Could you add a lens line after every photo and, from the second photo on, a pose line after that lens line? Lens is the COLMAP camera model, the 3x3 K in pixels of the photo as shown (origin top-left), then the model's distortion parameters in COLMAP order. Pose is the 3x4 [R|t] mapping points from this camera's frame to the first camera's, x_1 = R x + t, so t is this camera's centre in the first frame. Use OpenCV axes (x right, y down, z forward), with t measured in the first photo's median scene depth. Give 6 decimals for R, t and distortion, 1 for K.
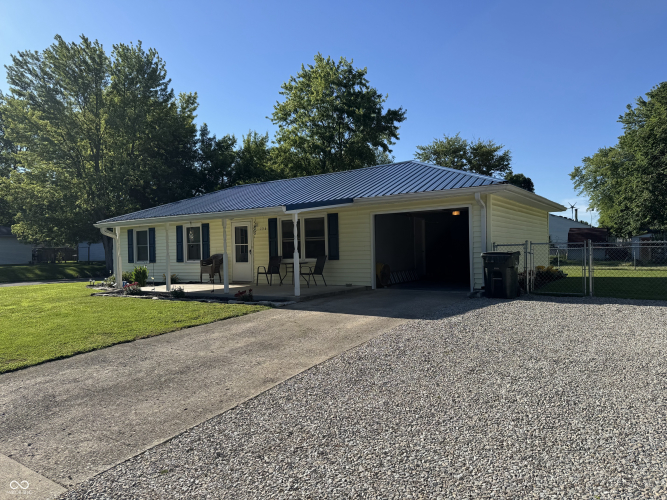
lens RADIAL K [[467.4, 0, 338.0], [0, 467.4, 263.4], [0, 0, 1]] dist [0.017275, -0.036498]
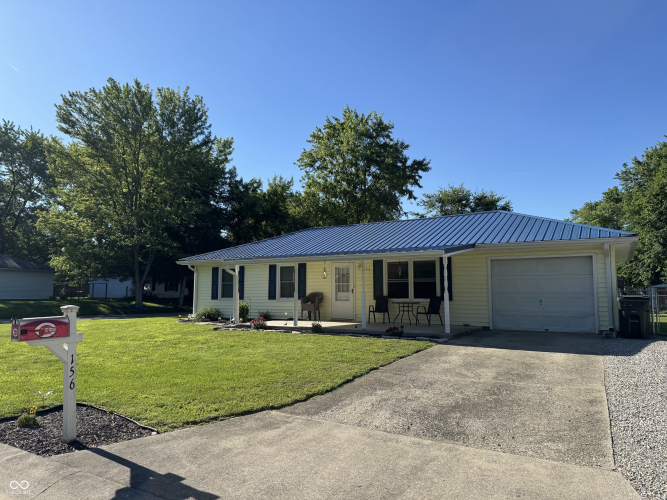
lens RADIAL K [[467.4, 0, 339.0], [0, 467.4, 262.6], [0, 0, 1]] dist [0.017275, -0.036498]
pose [[0.998440, 0.026982, 0.048886, -0.118256], [-0.022291, 0.995316, -0.094072, 0.004778], [-0.051195, 0.092836, 0.994364, -0.022081]]
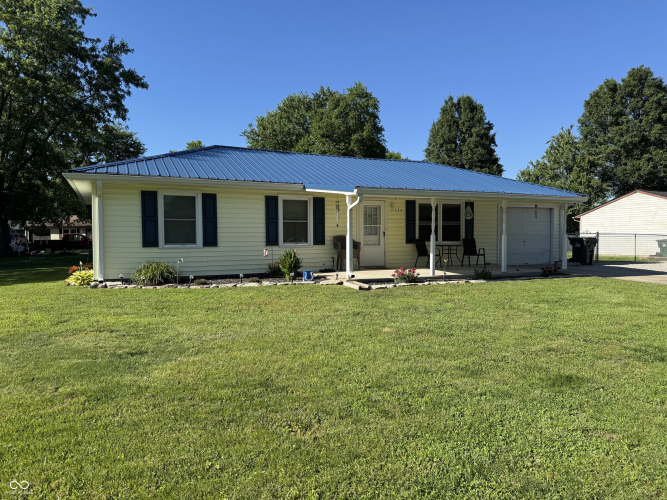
lens RADIAL K [[467.4, 0, 332.1], [0, 467.4, 247.0], [0, 0, 1]] dist [0.017275, -0.036498]
pose [[0.531704, 0.004629, 0.846918, -0.445301], [0.014587, 0.999787, -0.014622, 0.005845], [-0.846805, 0.020128, 0.531523, 0.258402]]
